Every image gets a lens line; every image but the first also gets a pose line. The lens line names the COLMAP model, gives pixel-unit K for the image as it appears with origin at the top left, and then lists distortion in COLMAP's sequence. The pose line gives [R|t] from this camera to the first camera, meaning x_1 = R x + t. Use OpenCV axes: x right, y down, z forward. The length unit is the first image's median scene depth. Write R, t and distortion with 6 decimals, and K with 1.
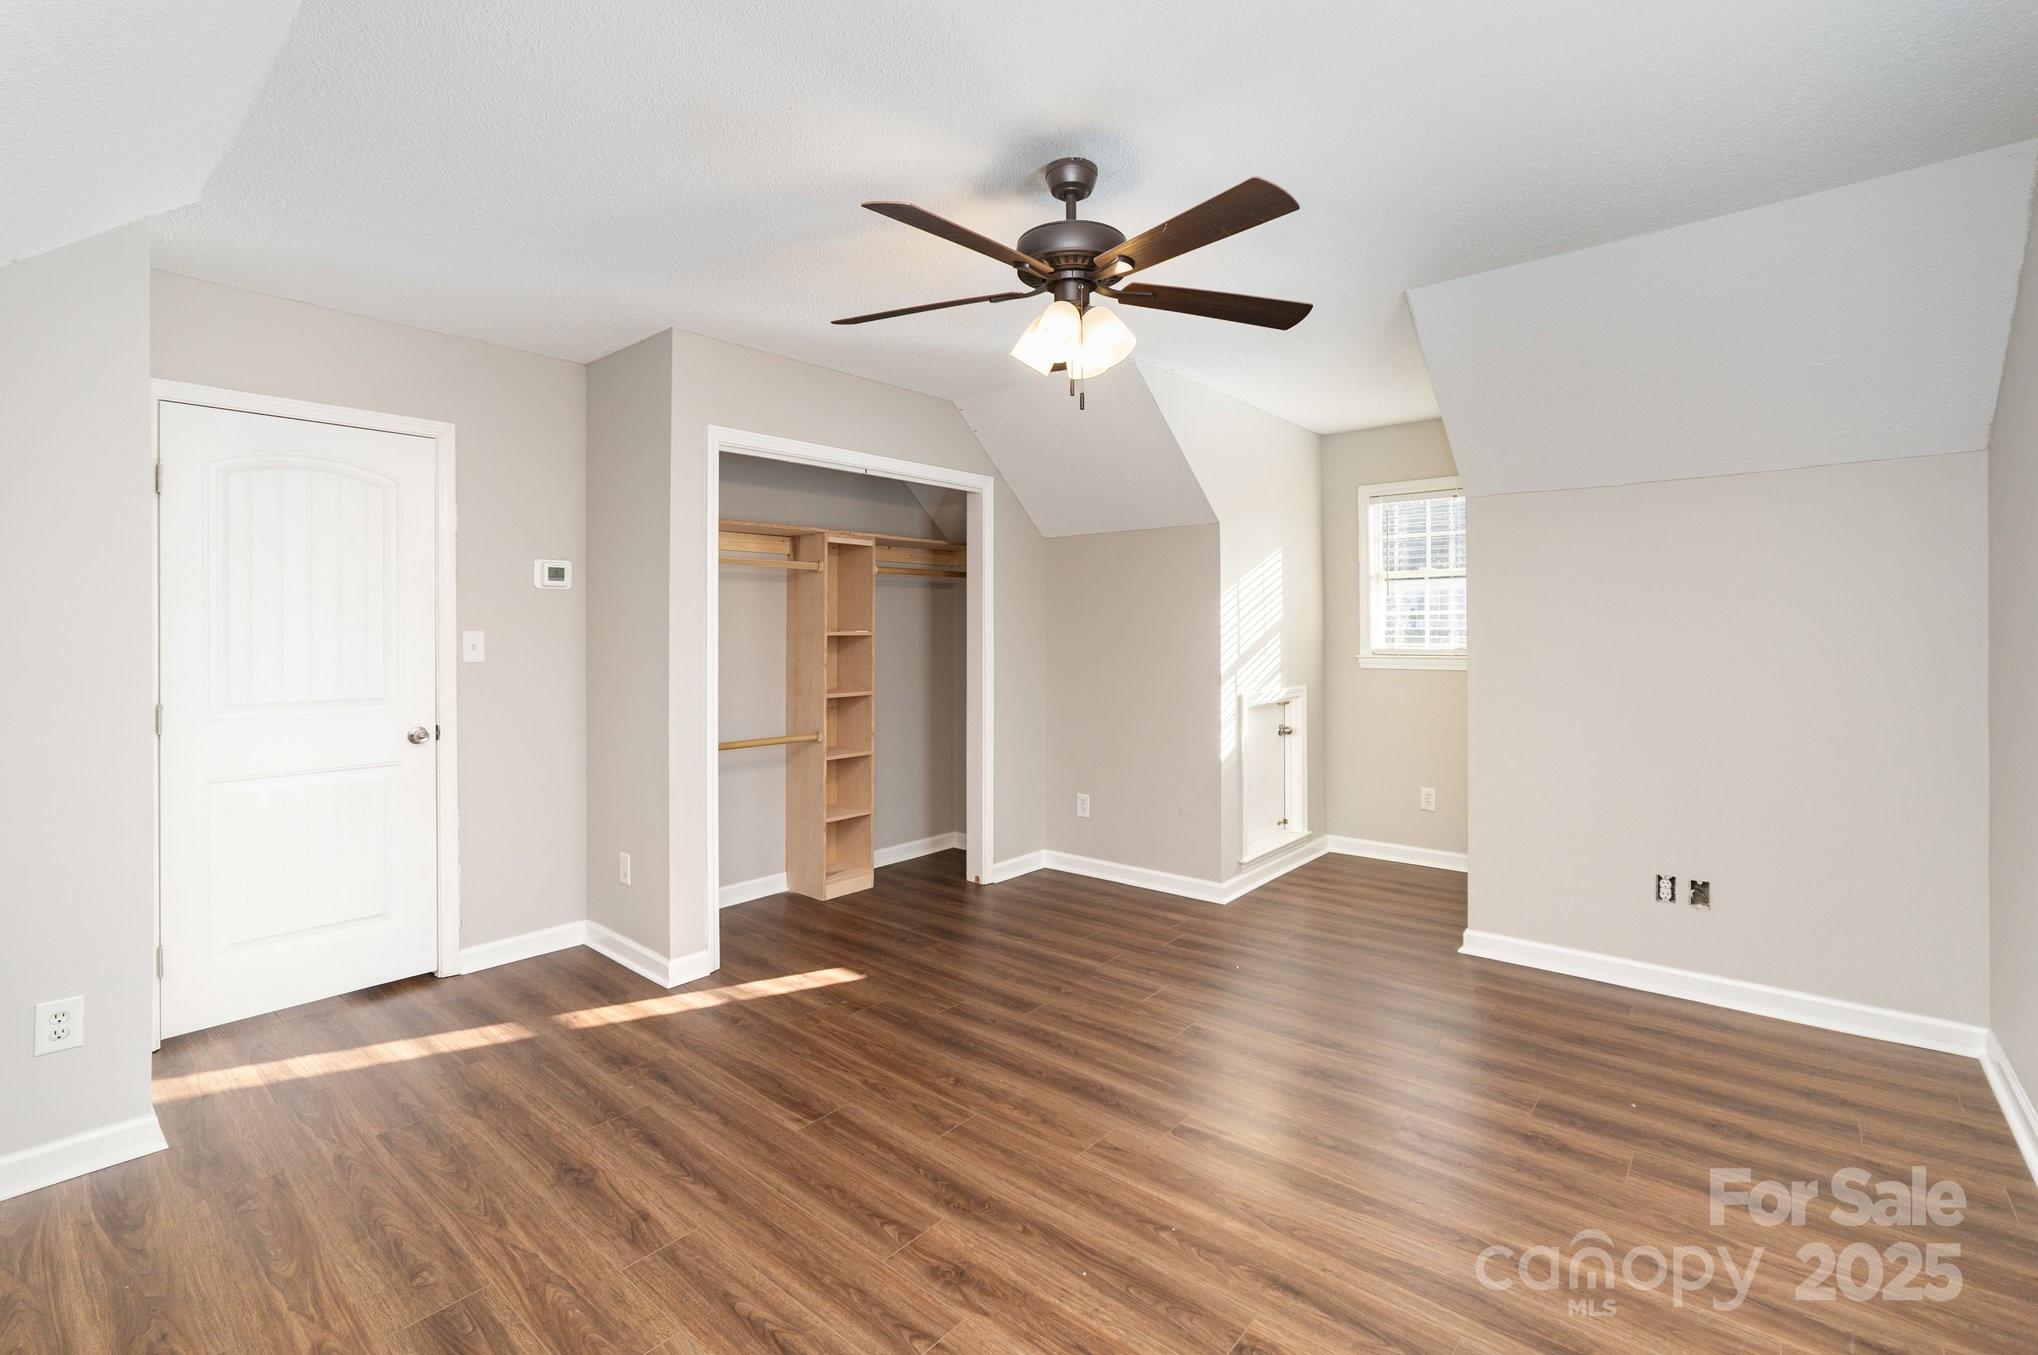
lens RADIAL K [[910.6, 0, 1025.8], [0, 910.6, 641.8], [0, 0, 1]] dist [-0.025398, 0.000215]
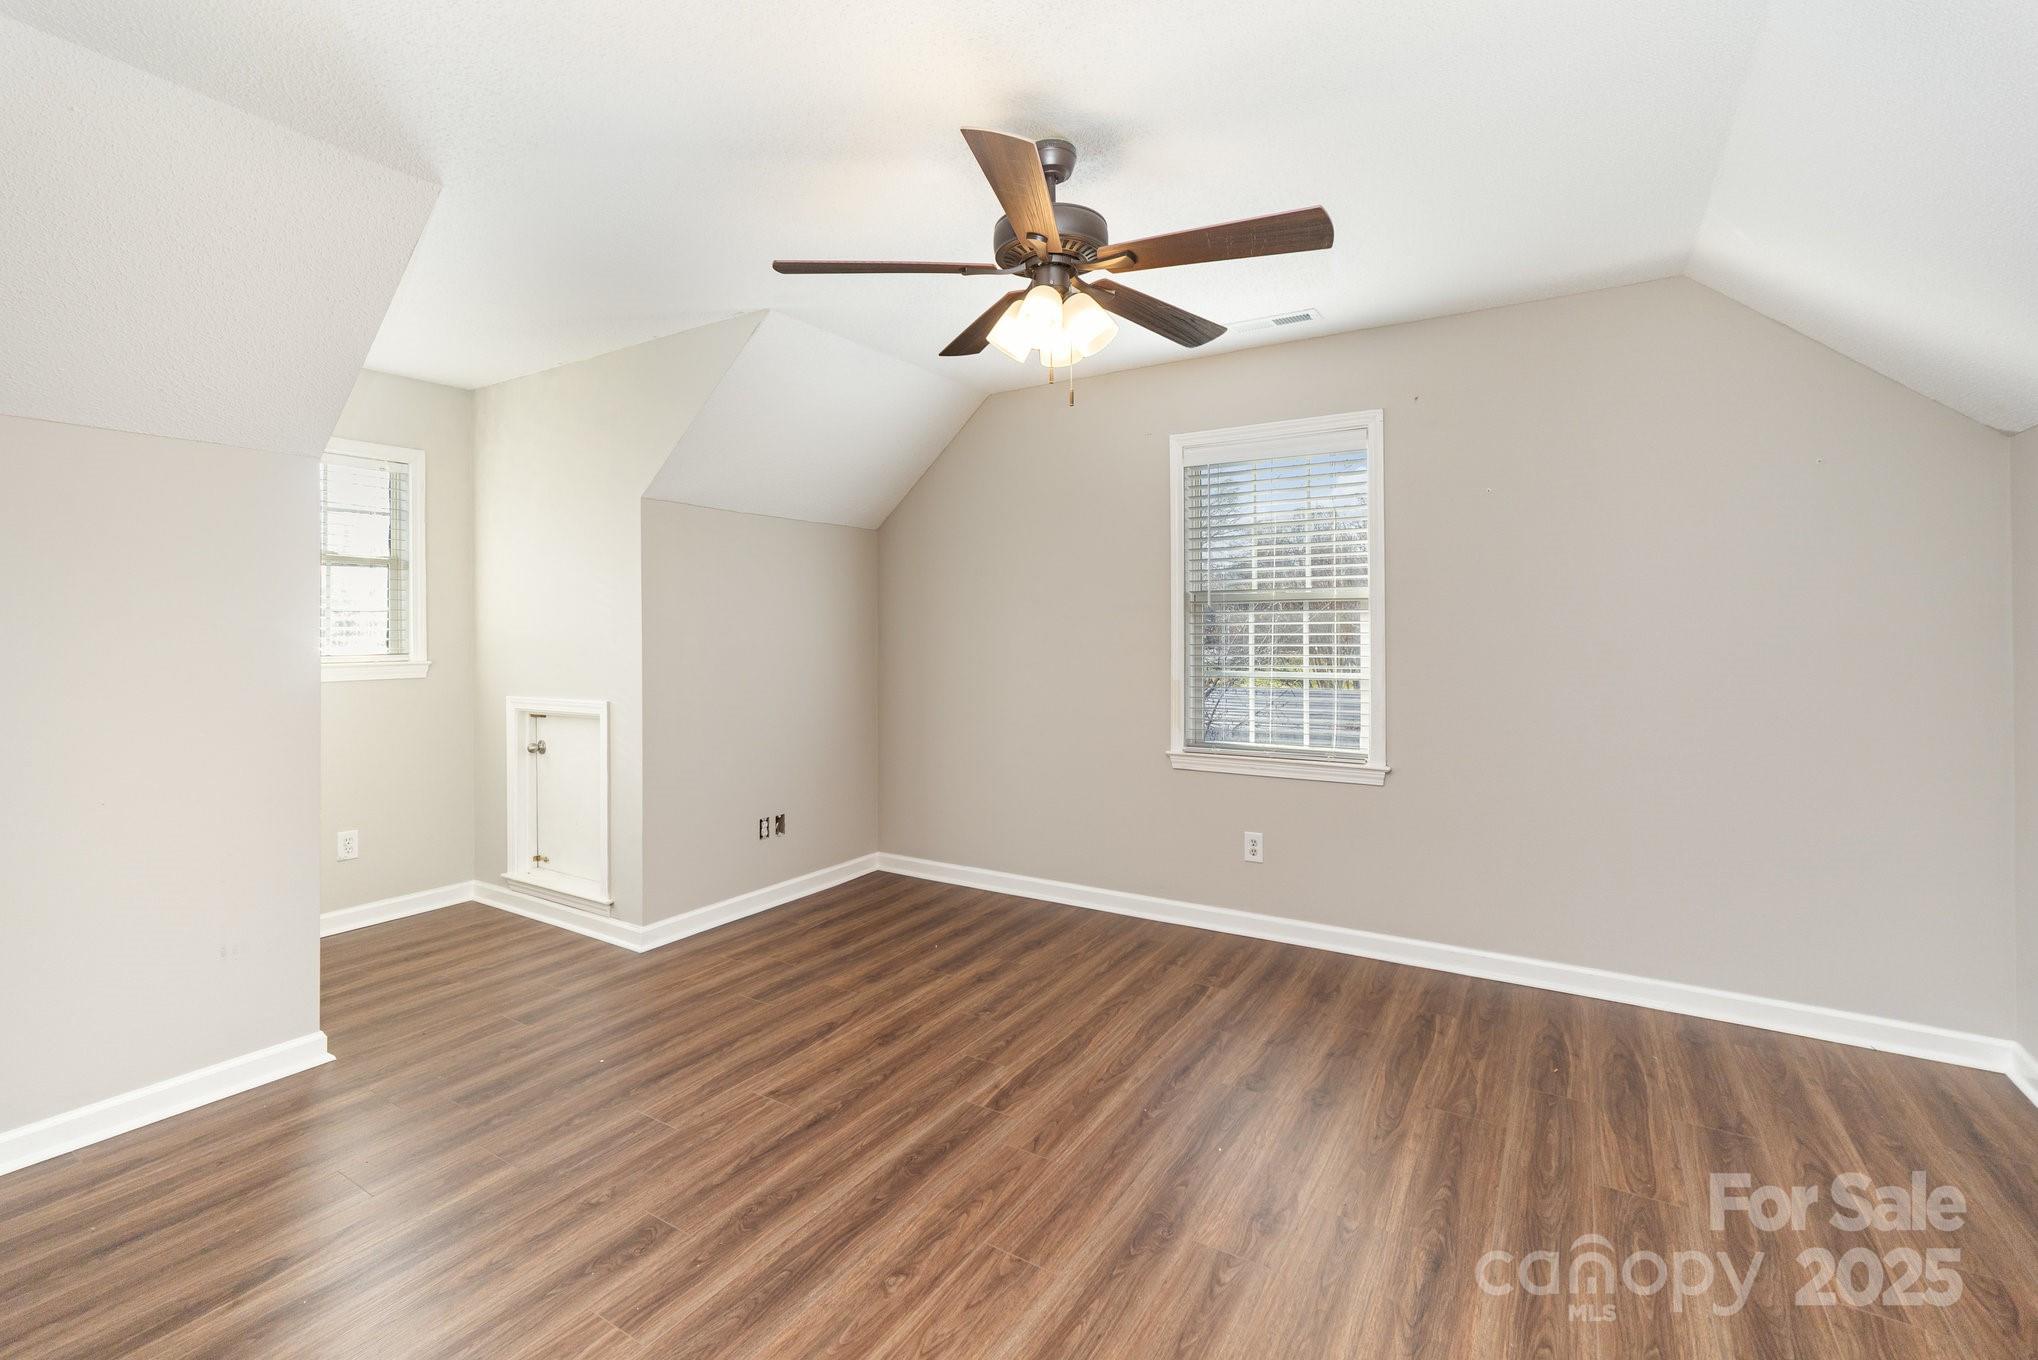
lens RADIAL K [[910.2, 0, 1007.5], [0, 910.2, 655.7], [0, 0, 1]] dist [-0.001992, 0.000178]
pose [[-0.160637, -0.019724, 0.986816, -0.906383], [0.004323, 0.999777, 0.020686, -0.002200], [-0.987004, 0.007589, -0.160516, 1.212925]]
